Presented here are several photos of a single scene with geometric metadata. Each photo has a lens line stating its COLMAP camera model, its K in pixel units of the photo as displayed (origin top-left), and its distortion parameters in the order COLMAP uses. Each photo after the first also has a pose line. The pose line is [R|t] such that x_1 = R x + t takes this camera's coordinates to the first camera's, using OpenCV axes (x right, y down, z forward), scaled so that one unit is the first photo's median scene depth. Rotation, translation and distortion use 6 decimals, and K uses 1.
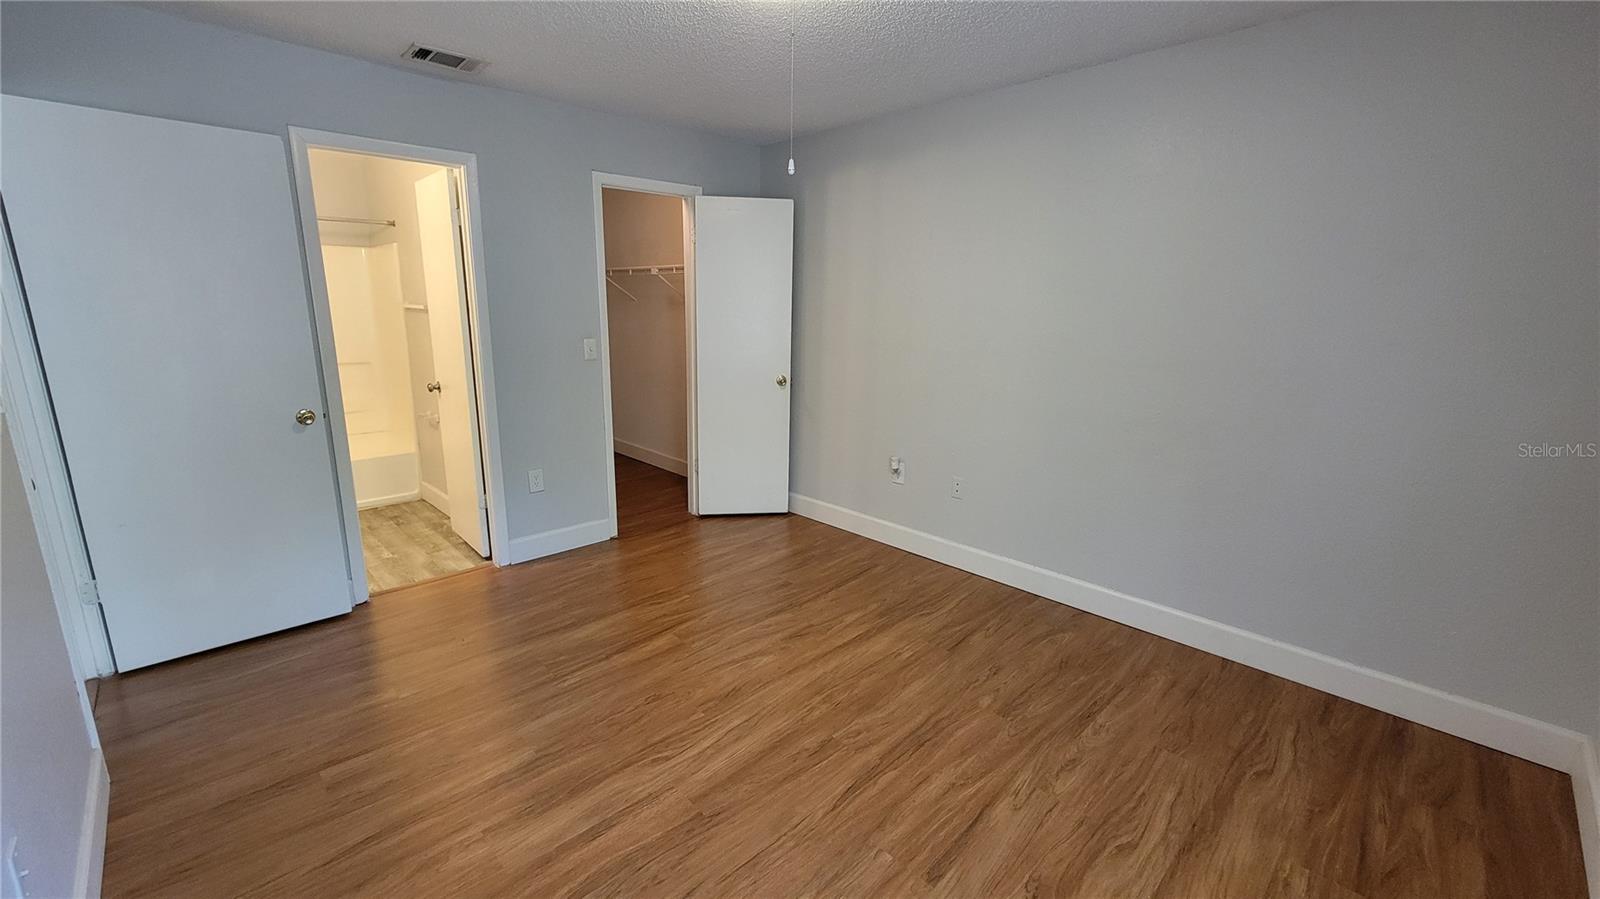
lens RADIAL K [[661.6, 0, 793.8], [0, 661.6, 454.4], [0, 0, 1]] dist [-0.000155, 0.000200]
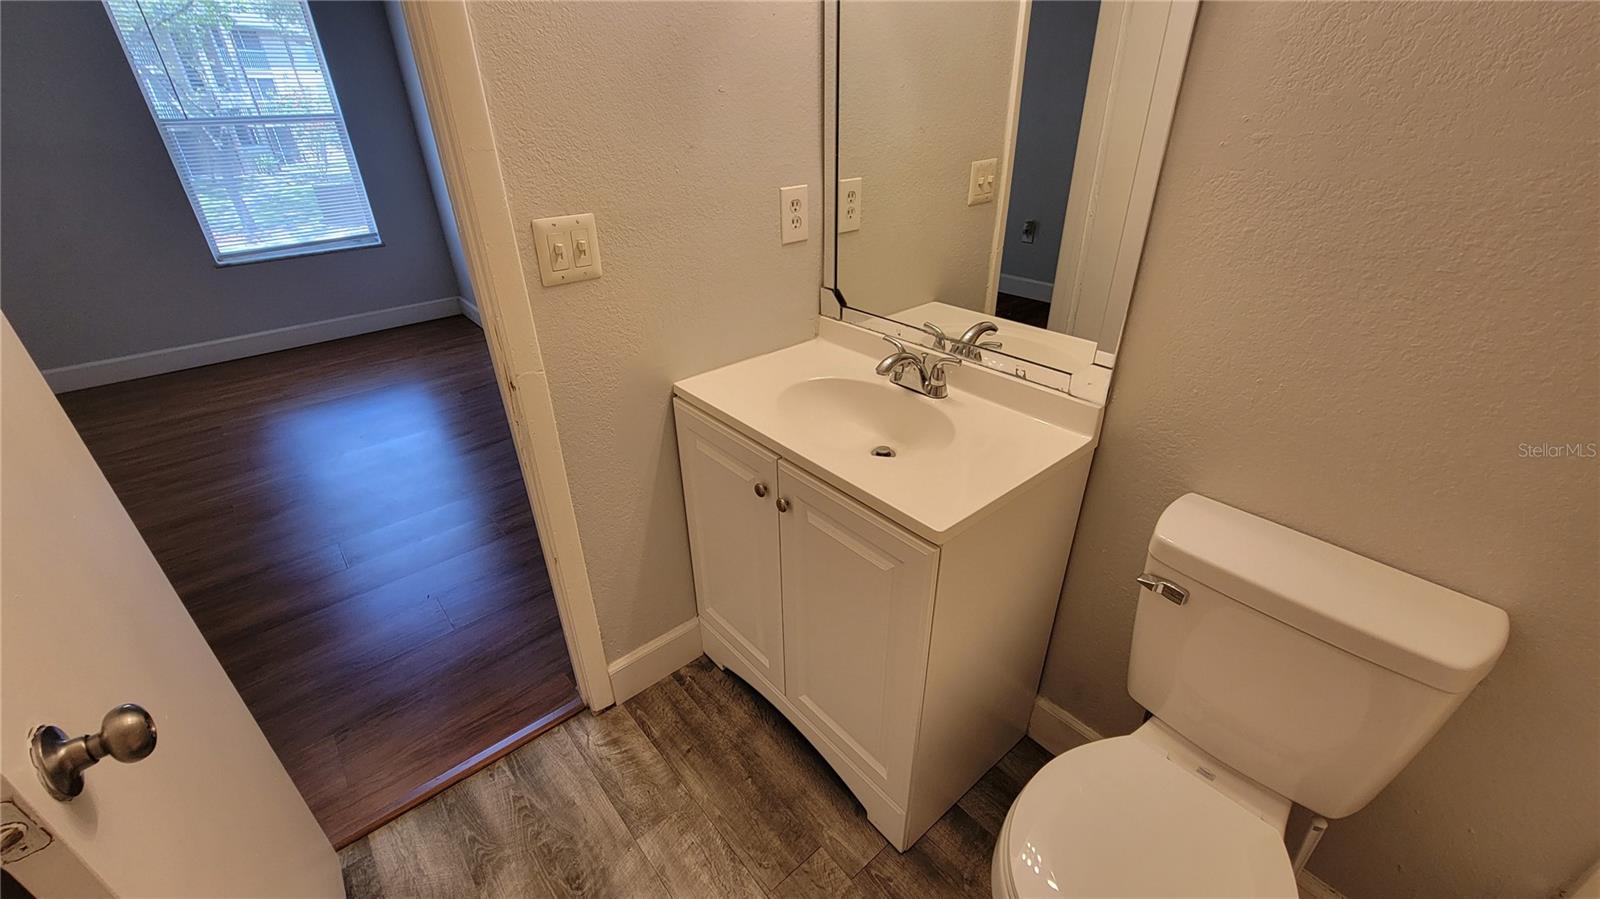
lens RADIAL K [[650.9, 0, 791.3], [0, 650.9, 450.2], [0, 0, 1]] dist [-0.002338, 0.000337]
pose [[-0.998094, -0.023812, 0.056930, -0.972287], [0.020093, 0.746876, 0.664659, -0.342451], [-0.058347, 0.664537, -0.744974, 1.449196]]
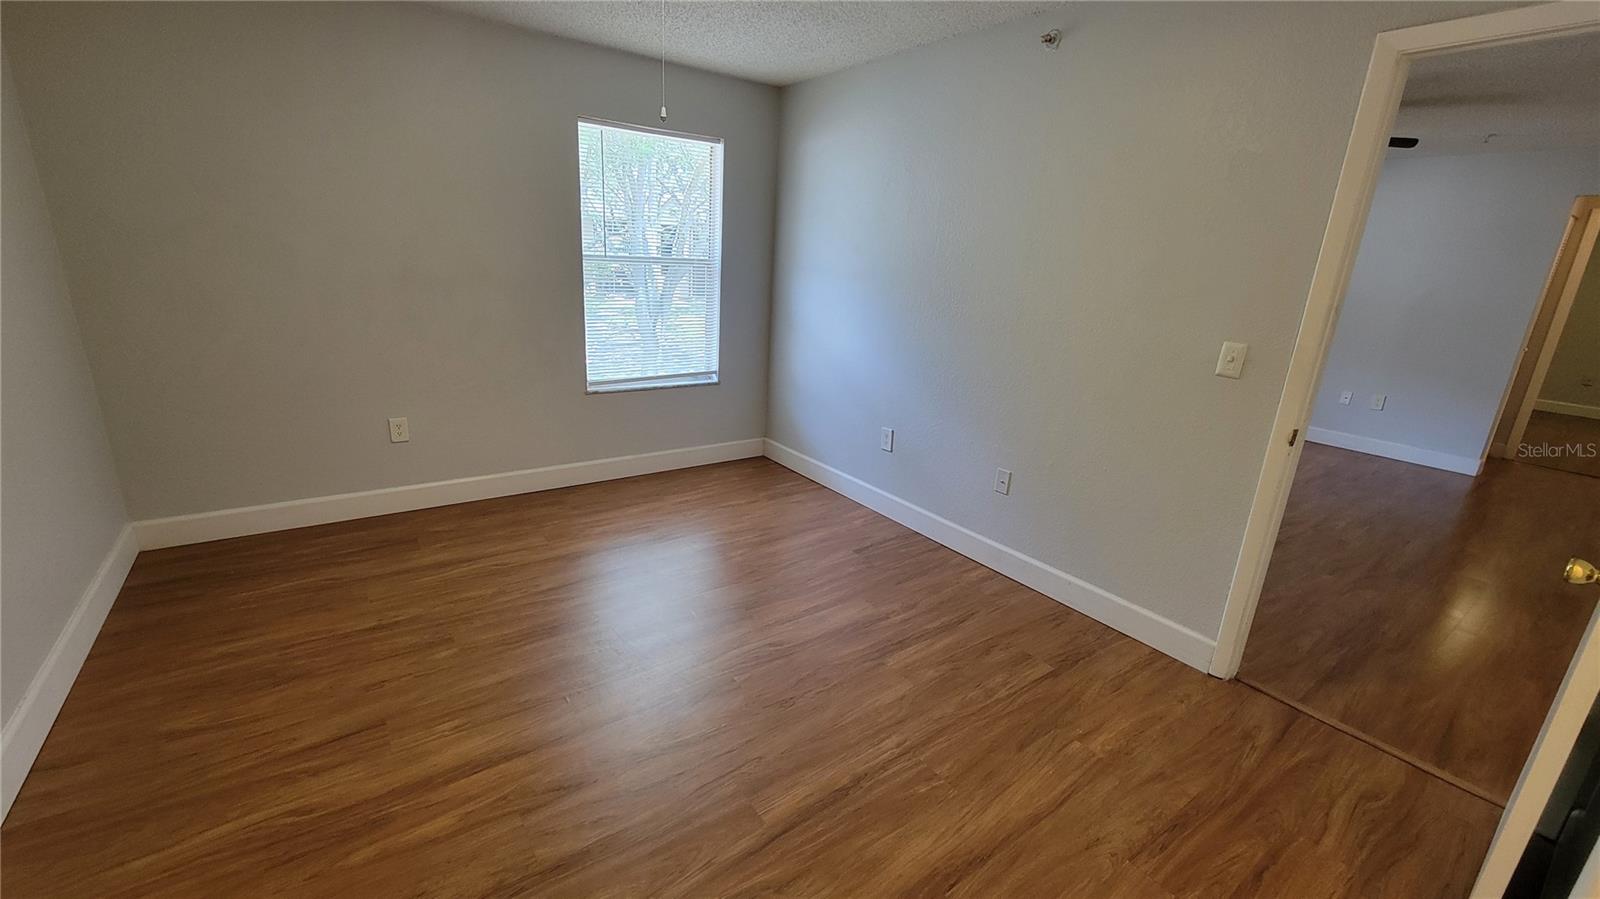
lens RADIAL K [[650.9, 0, 791.3], [0, 650.9, 450.2], [0, 0, 1]] dist [-0.002338, 0.000337]
pose [[-0.987697, -0.102683, 0.117945, -0.252261], [-0.031748, 0.870178, 0.491713, -0.319320], [-0.153124, 0.481919, -0.862732, 1.398092]]
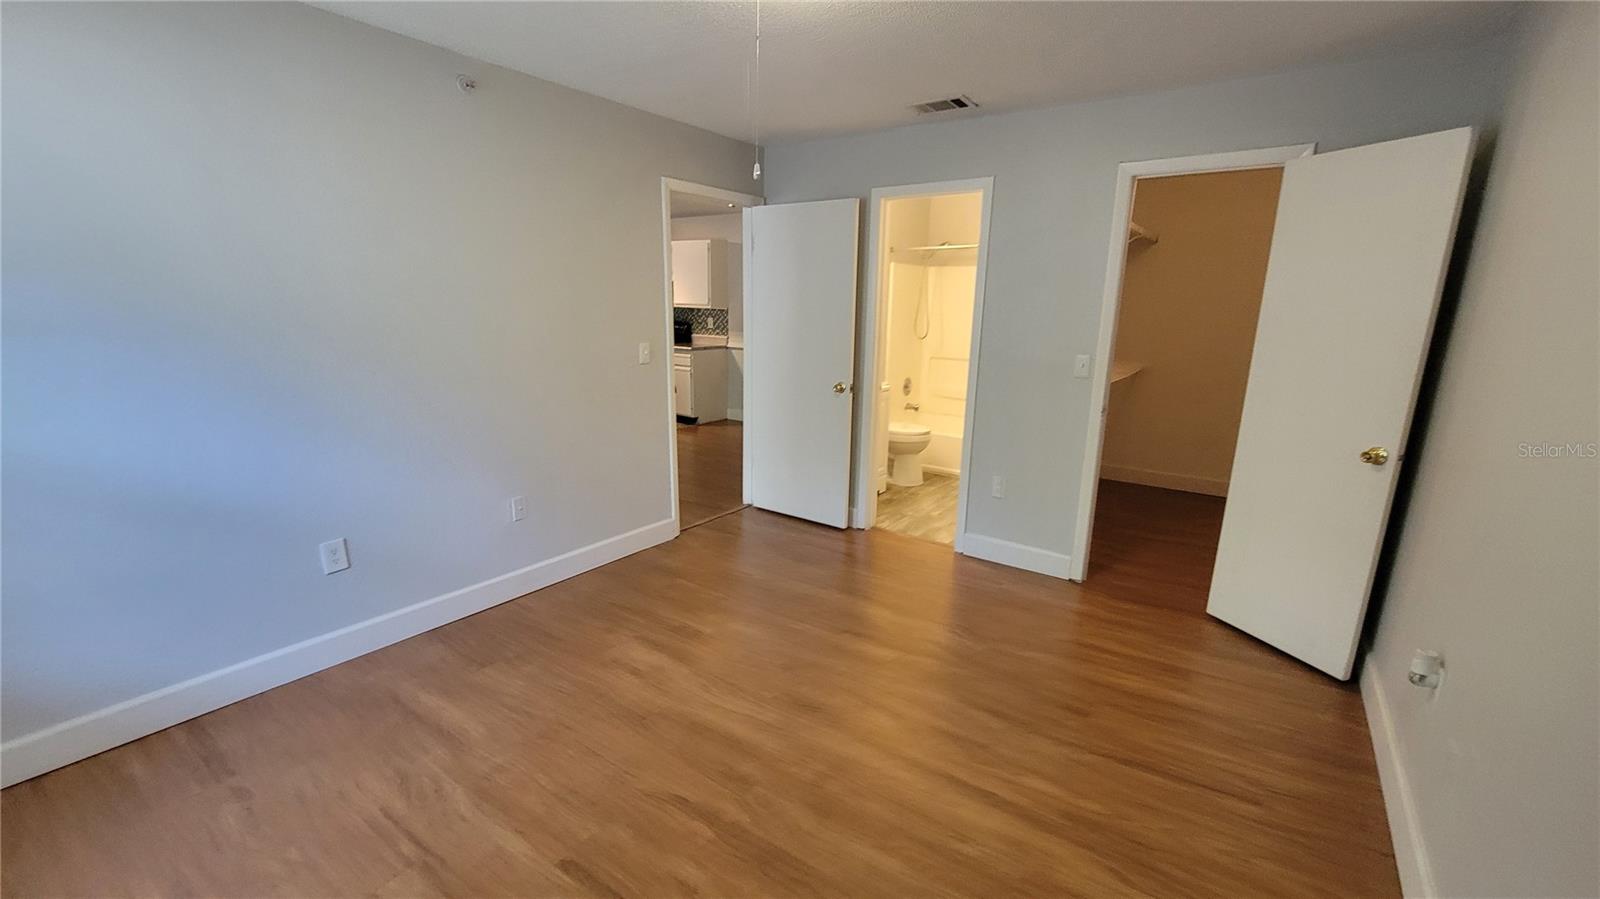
lens RADIAL K [[661.6, 0, 793.8], [0, 661.6, 454.4], [0, 0, 1]] dist [-0.000155, 0.000200]
pose [[0.173480, 0.217212, -0.960585, 0.680694], [-0.233085, 0.956719, 0.174243, -0.146058], [0.956857, 0.193670, 0.216601, 0.612299]]
